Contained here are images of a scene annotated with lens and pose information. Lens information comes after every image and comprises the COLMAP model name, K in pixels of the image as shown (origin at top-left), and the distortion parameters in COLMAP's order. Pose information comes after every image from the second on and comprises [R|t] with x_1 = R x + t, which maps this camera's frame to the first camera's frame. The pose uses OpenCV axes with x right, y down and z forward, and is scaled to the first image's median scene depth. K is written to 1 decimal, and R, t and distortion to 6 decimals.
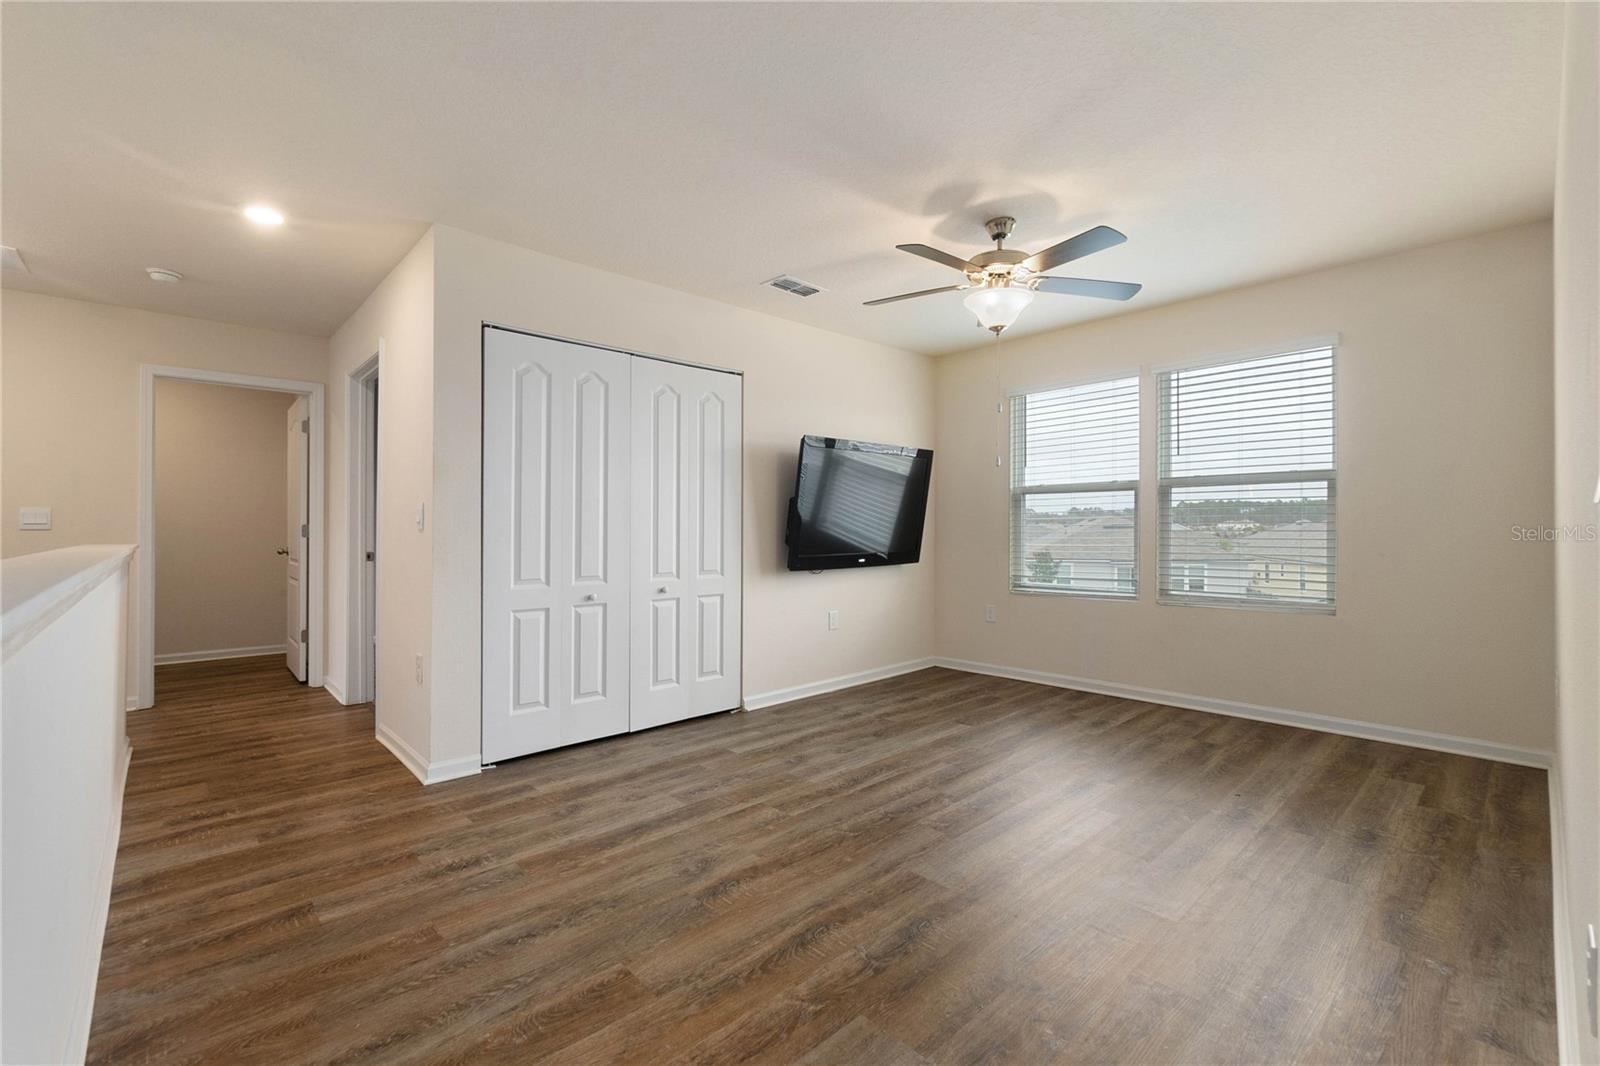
lens RADIAL K [[692.0, 0, 796.5], [0, 692.0, 522.6], [0, 0, 1]] dist [-0.002119, -0.000594]
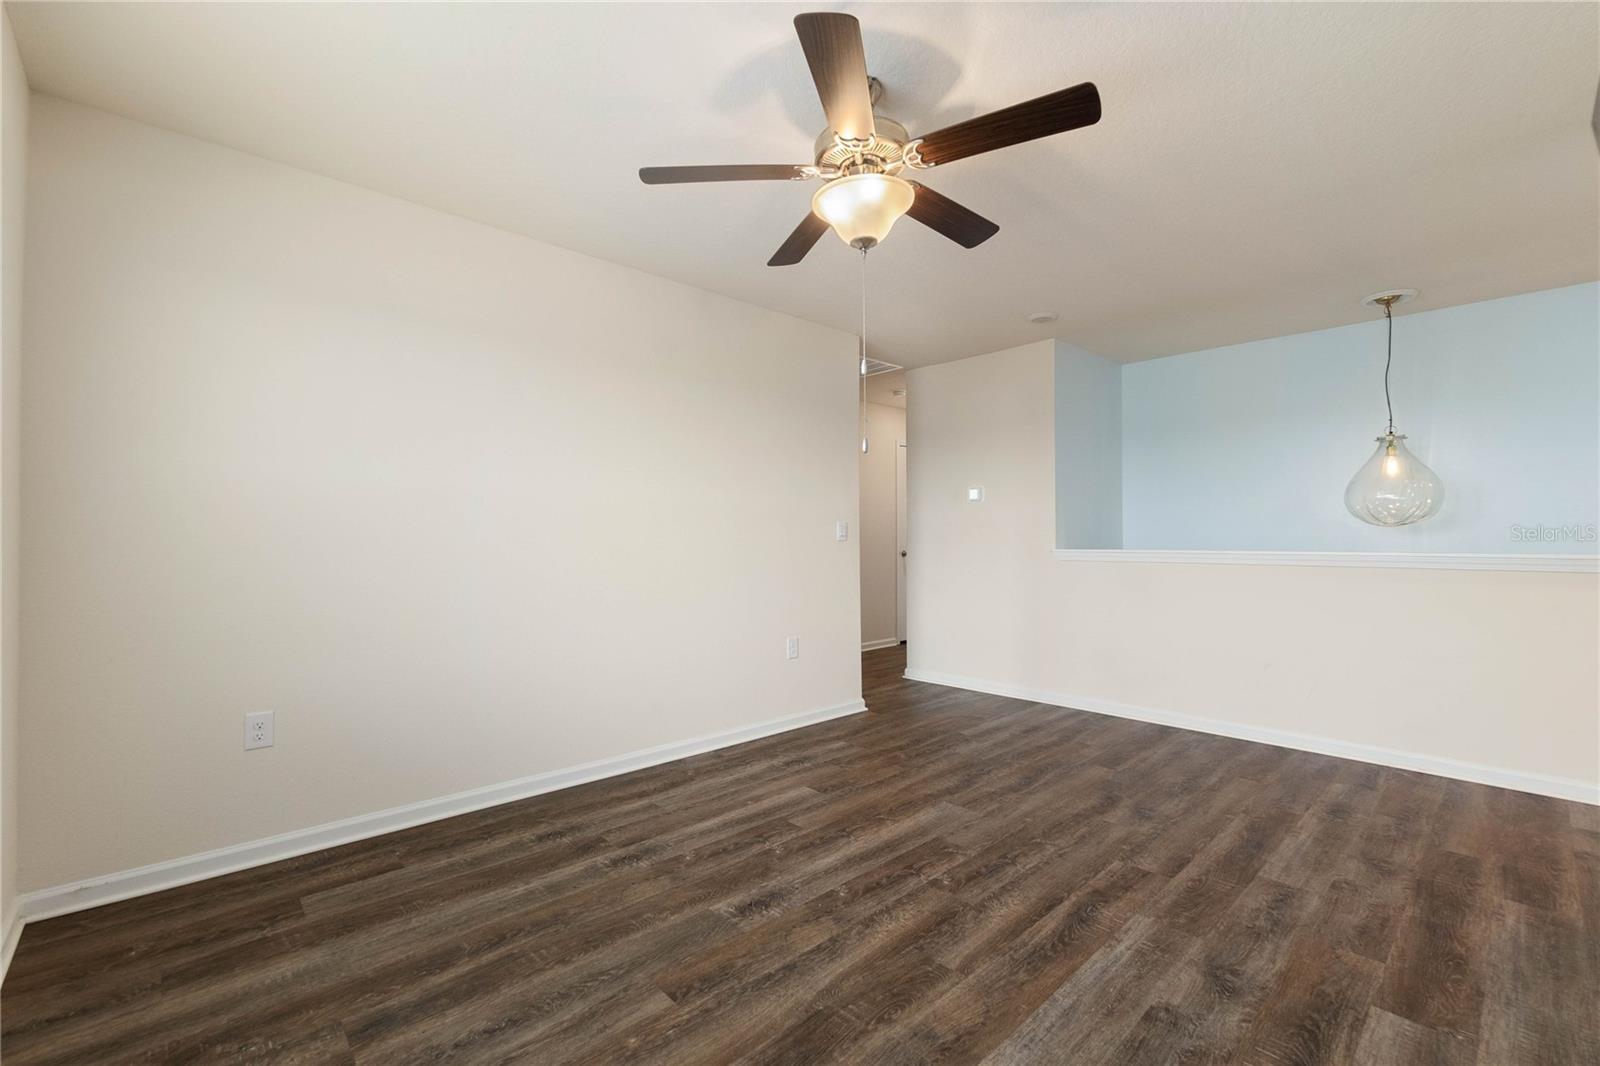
lens RADIAL K [[692.0, 0, 796.5], [0, 692.0, 522.6], [0, 0, 1]] dist [-0.002119, -0.000594]
pose [[-0.999959, 0.008638, 0.002711, 0.391378], [0.008560, 0.999587, -0.027437, 0.002503], [-0.002947, -0.027413, -0.999620, 1.846111]]
